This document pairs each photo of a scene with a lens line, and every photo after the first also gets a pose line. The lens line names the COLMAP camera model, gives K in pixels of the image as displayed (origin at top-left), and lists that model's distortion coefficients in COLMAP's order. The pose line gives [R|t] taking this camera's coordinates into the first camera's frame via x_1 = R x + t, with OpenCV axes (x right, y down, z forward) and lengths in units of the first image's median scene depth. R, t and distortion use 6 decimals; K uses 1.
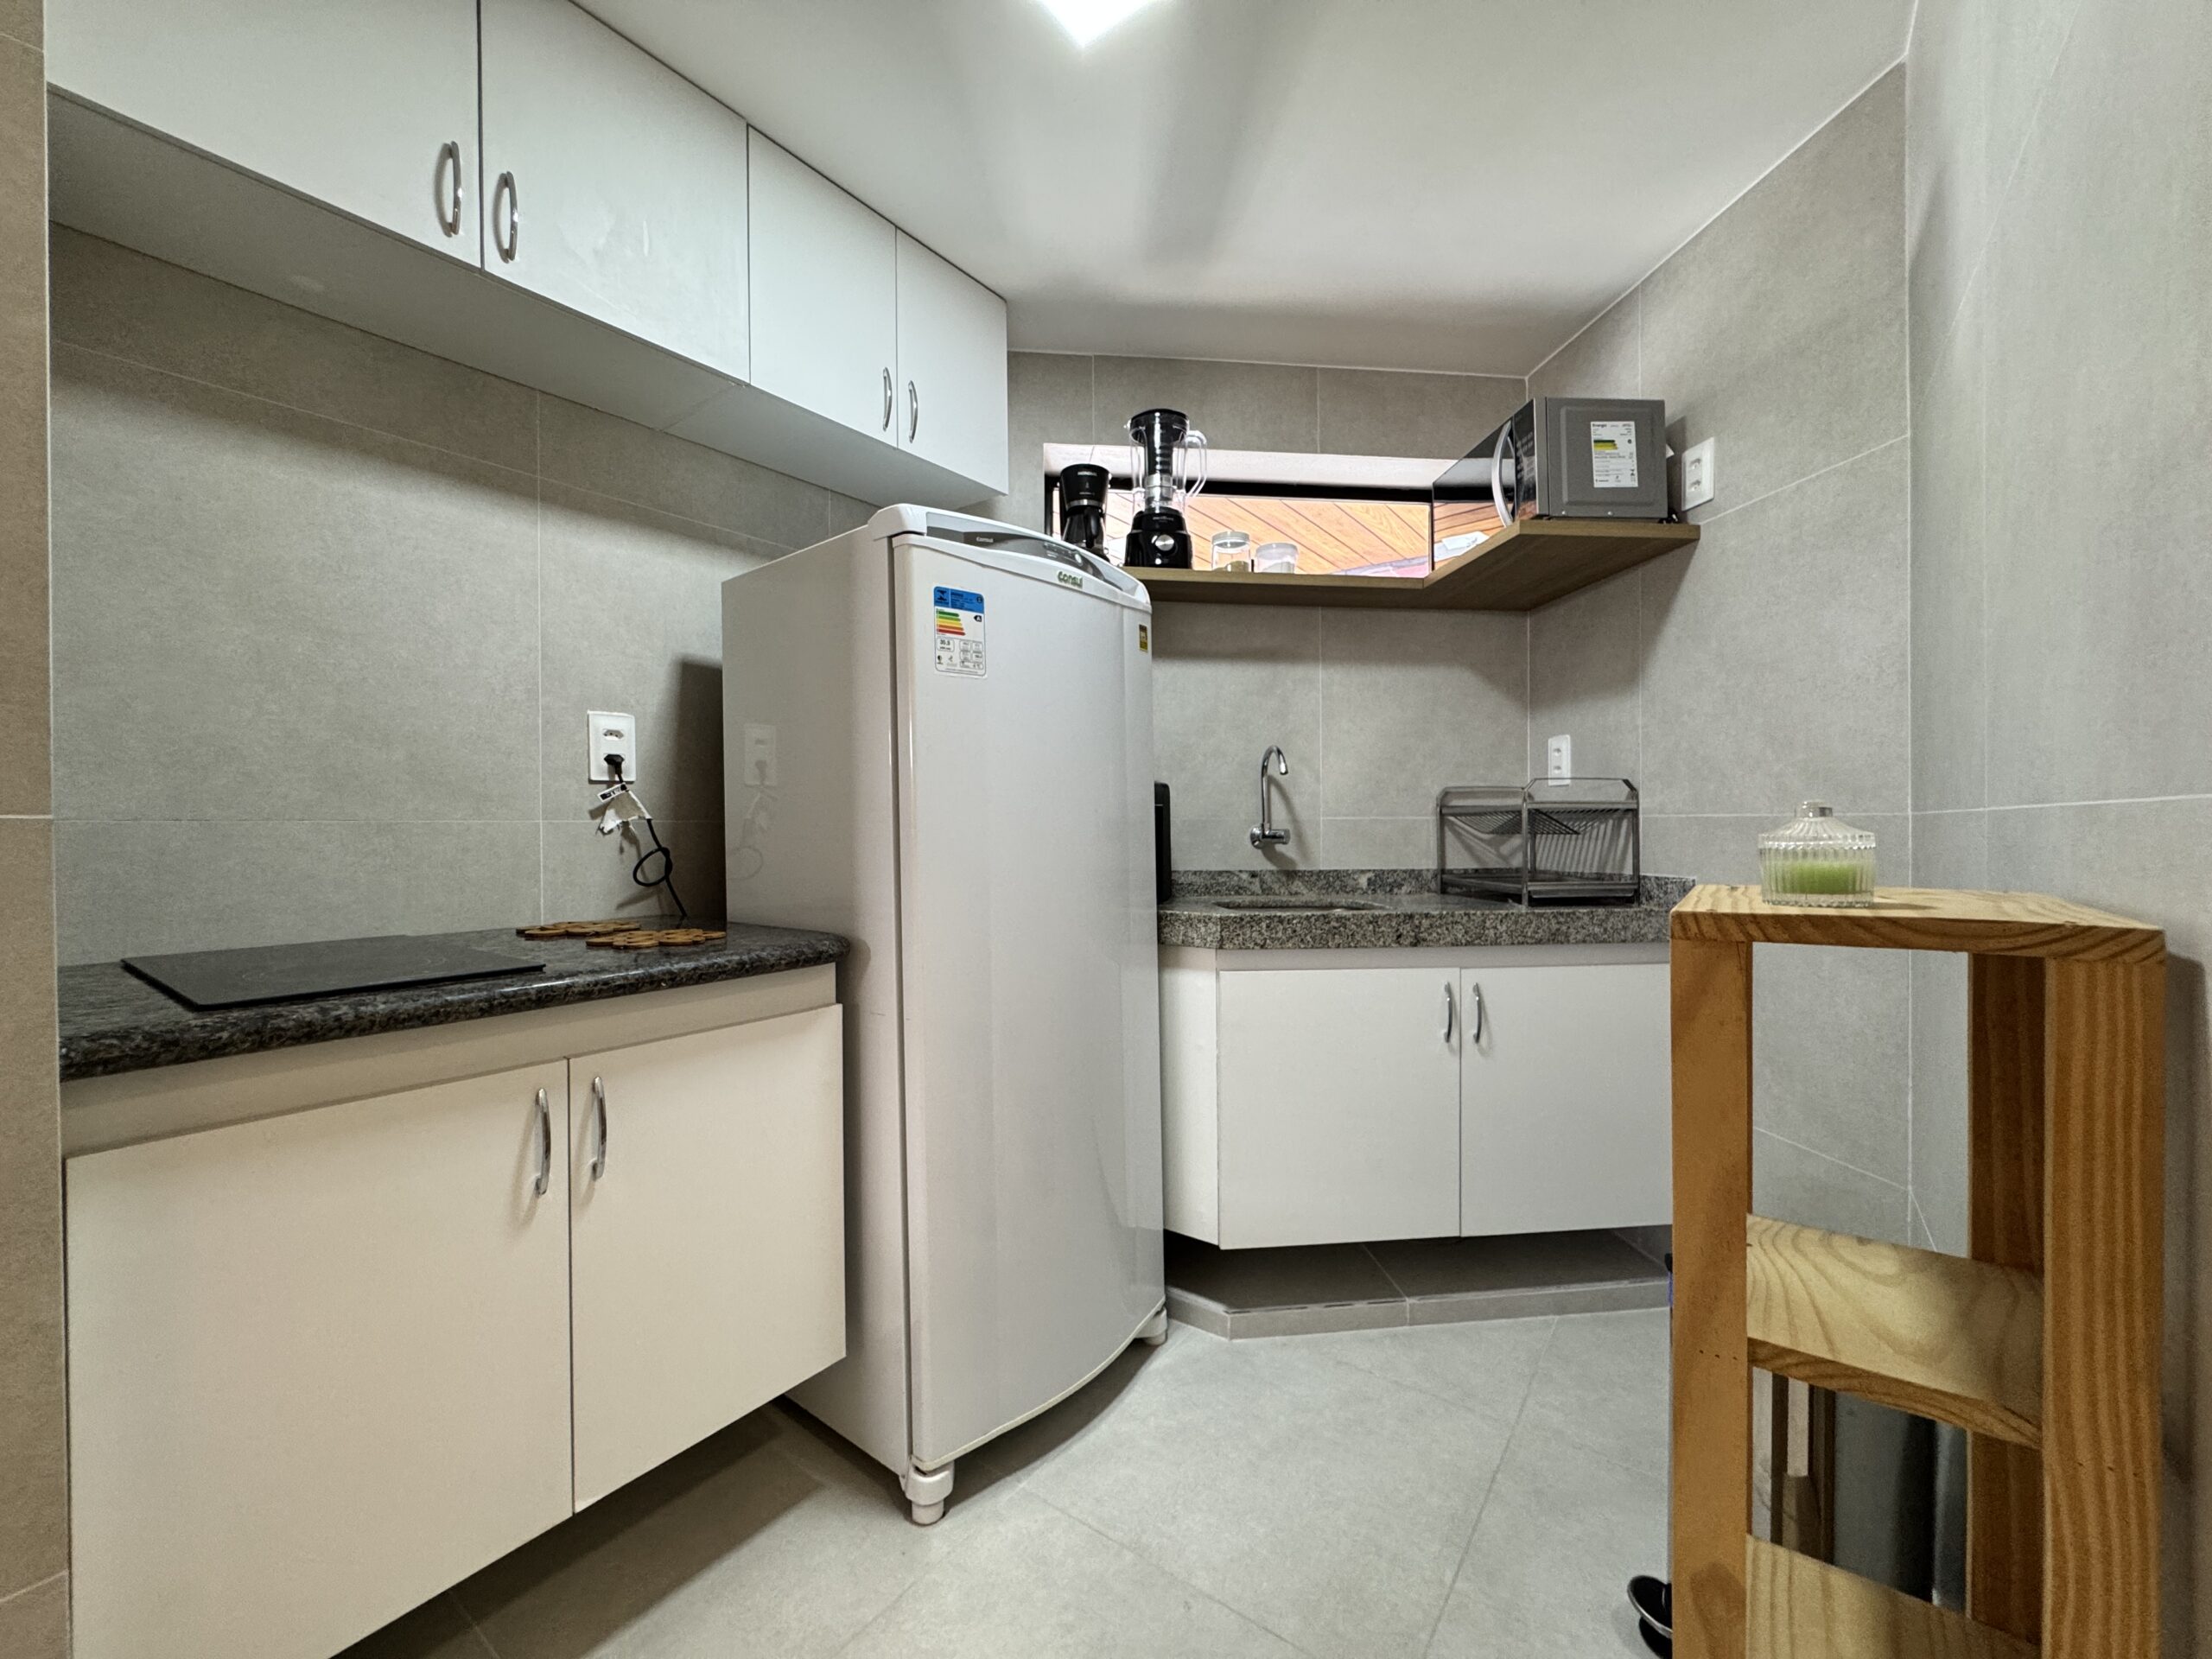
lens RADIAL K [[907.3, 0, 1106.0], [0, 907.3, 829.5], [0, 0, 1]] dist [-0.000268, -0.000356]
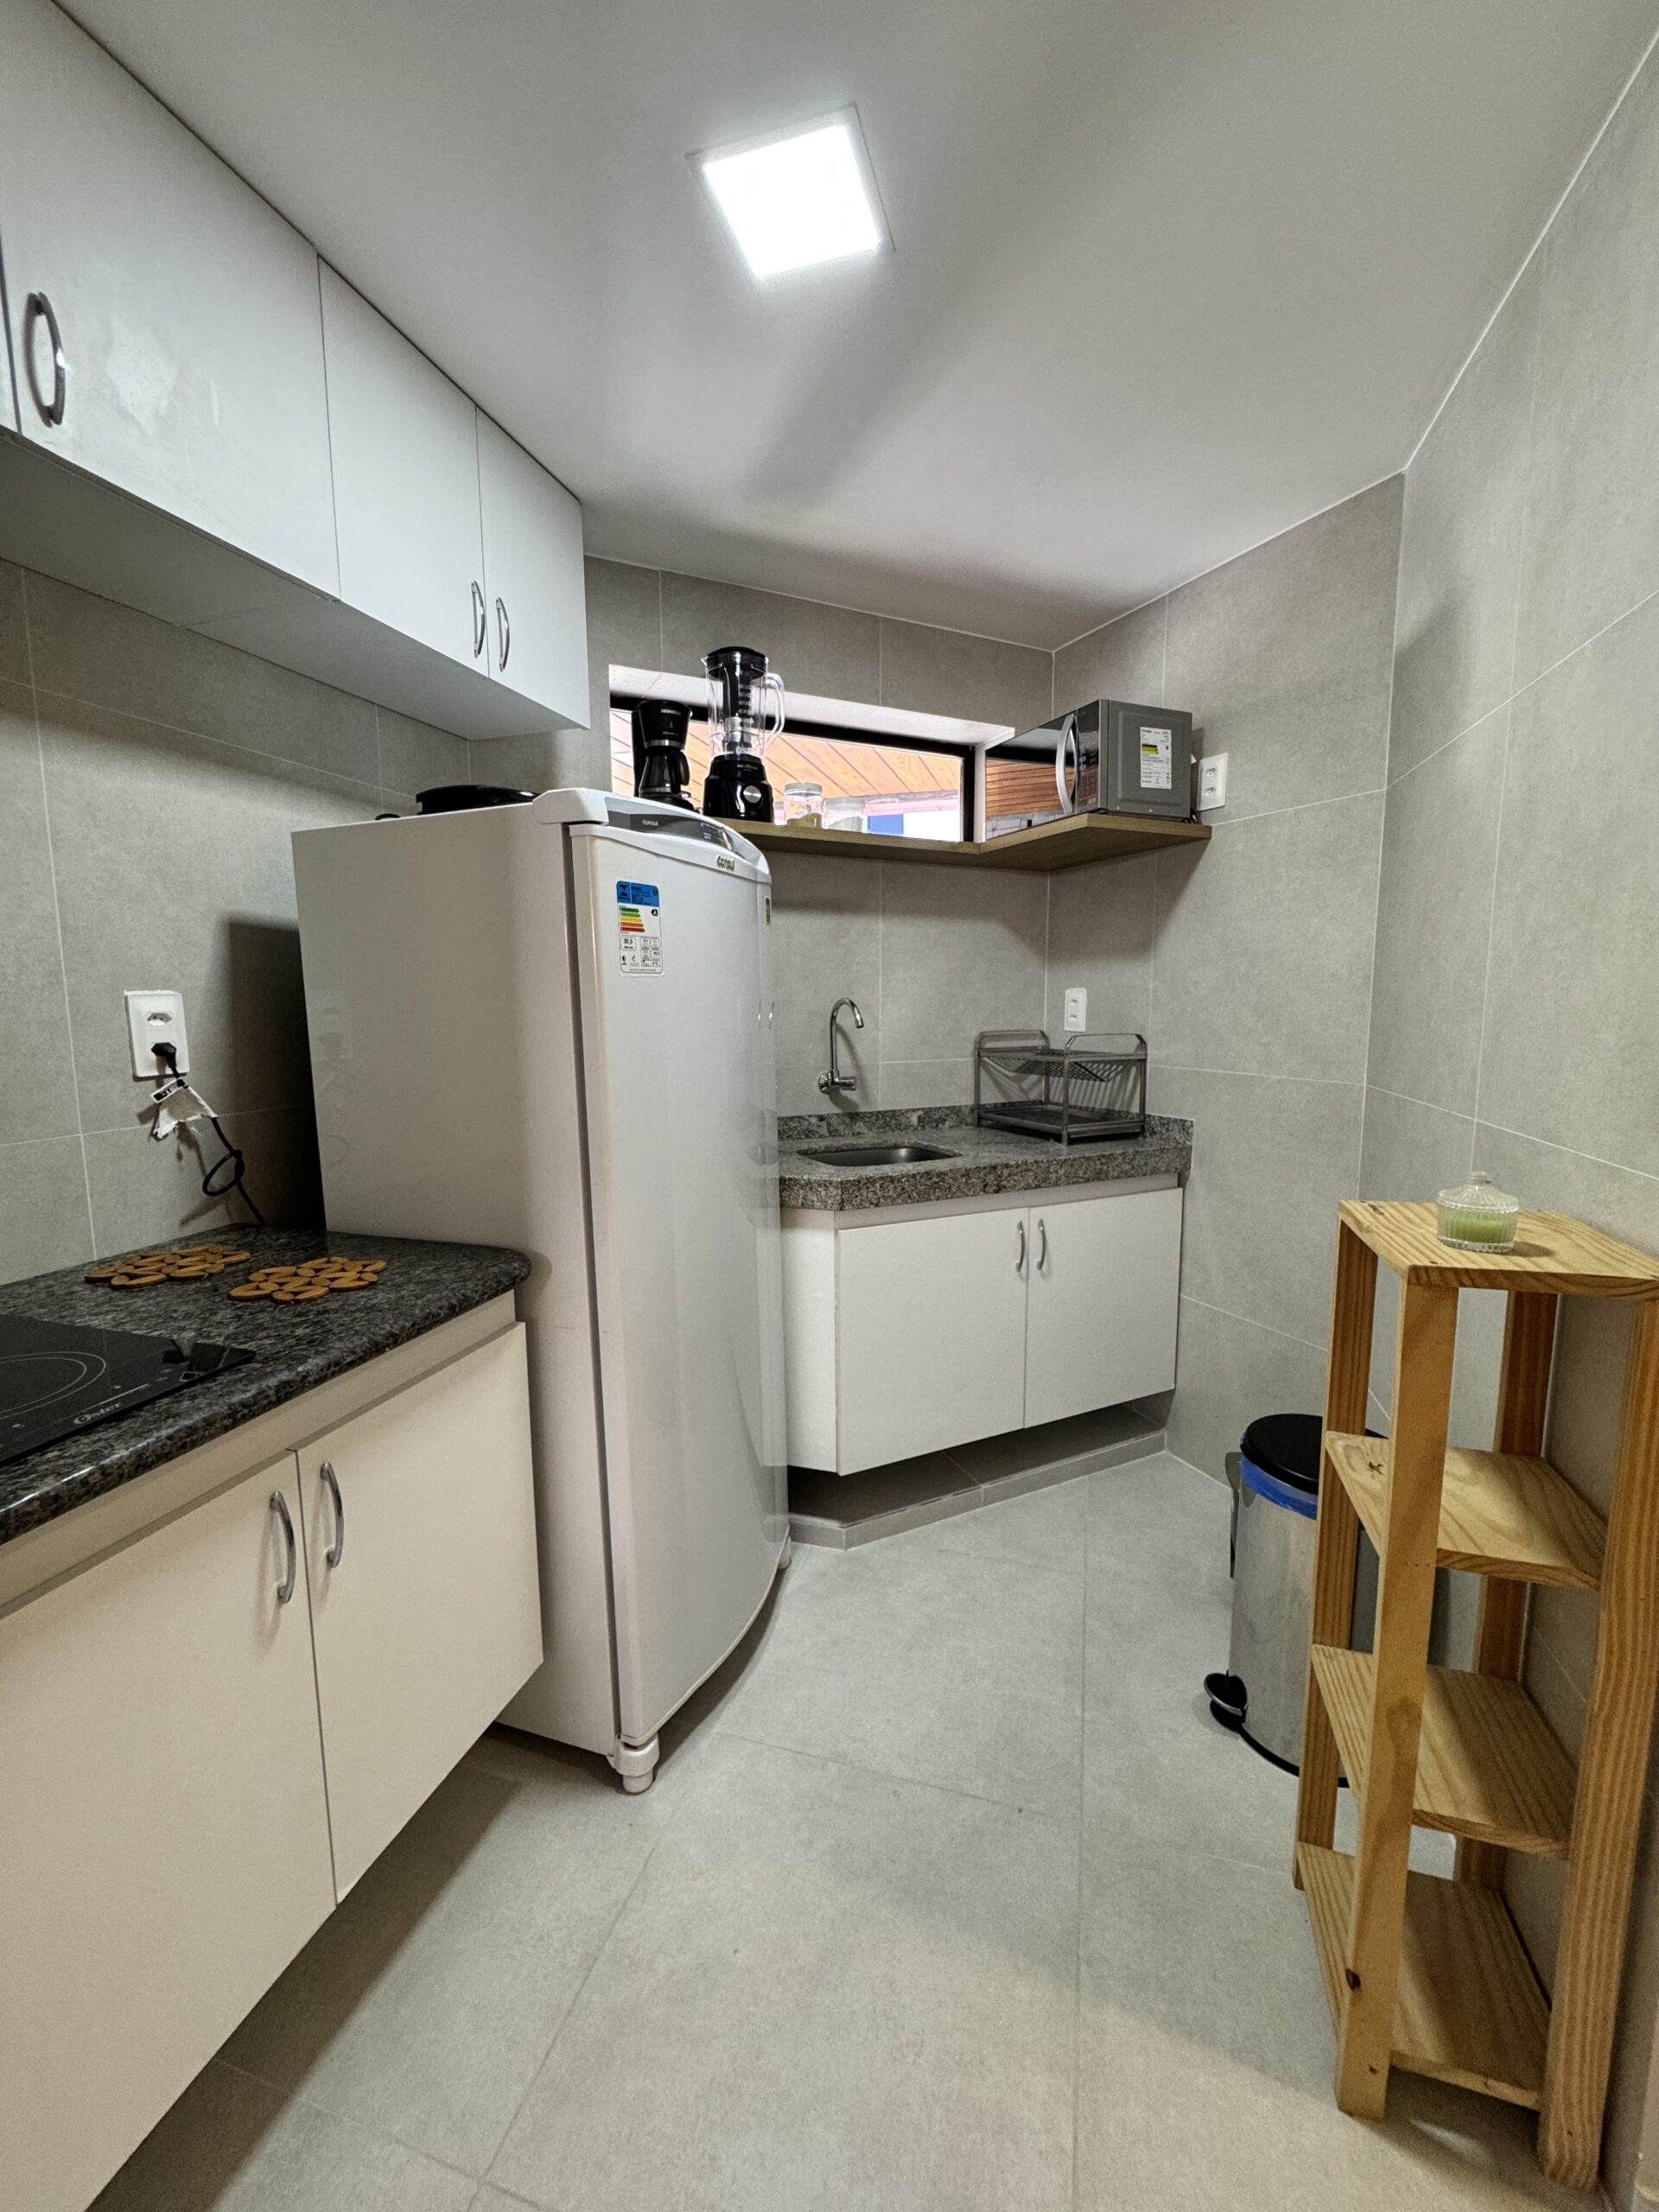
lens RADIAL K [[912.1, 0, 829.5], [0, 912.1, 1106.0], [0, 0, 1]] dist [0.002652, 0.000049]
pose [[0.939316, -0.041323, 0.340554, -0.246432], [0.000923, 0.993020, 0.117947, -0.116730], [-0.343051, -0.110475, 0.932798, 0.015875]]
